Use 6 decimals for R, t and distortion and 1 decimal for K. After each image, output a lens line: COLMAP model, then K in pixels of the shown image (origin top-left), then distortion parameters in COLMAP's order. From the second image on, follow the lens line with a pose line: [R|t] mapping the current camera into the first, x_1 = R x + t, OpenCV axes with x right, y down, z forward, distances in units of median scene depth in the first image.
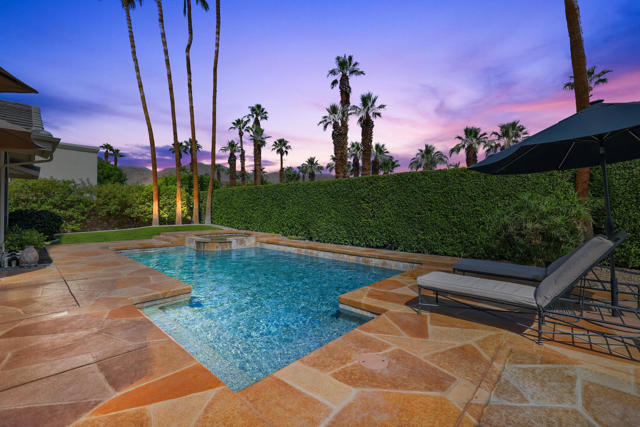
lens RADIAL K [[281.2, 0, 328.3], [0, 281.2, 210.2], [0, 0, 1]] dist [-0.000558, -0.000059]
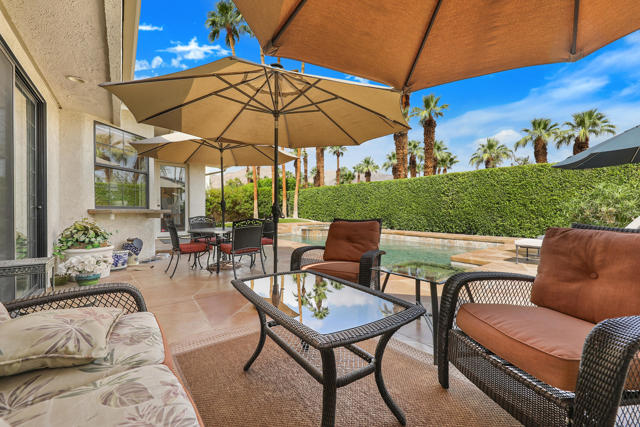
lens RADIAL K [[276.5, 0, 320.0], [0, 276.5, 213.5], [0, 0, 1]] dist [-0.004028, -0.001218]
pose [[0.980941, -0.008964, -0.194100, -0.089845], [0.011967, 0.999826, 0.014305, 0.013379], [0.193938, -0.016355, 0.980877, -0.139527]]
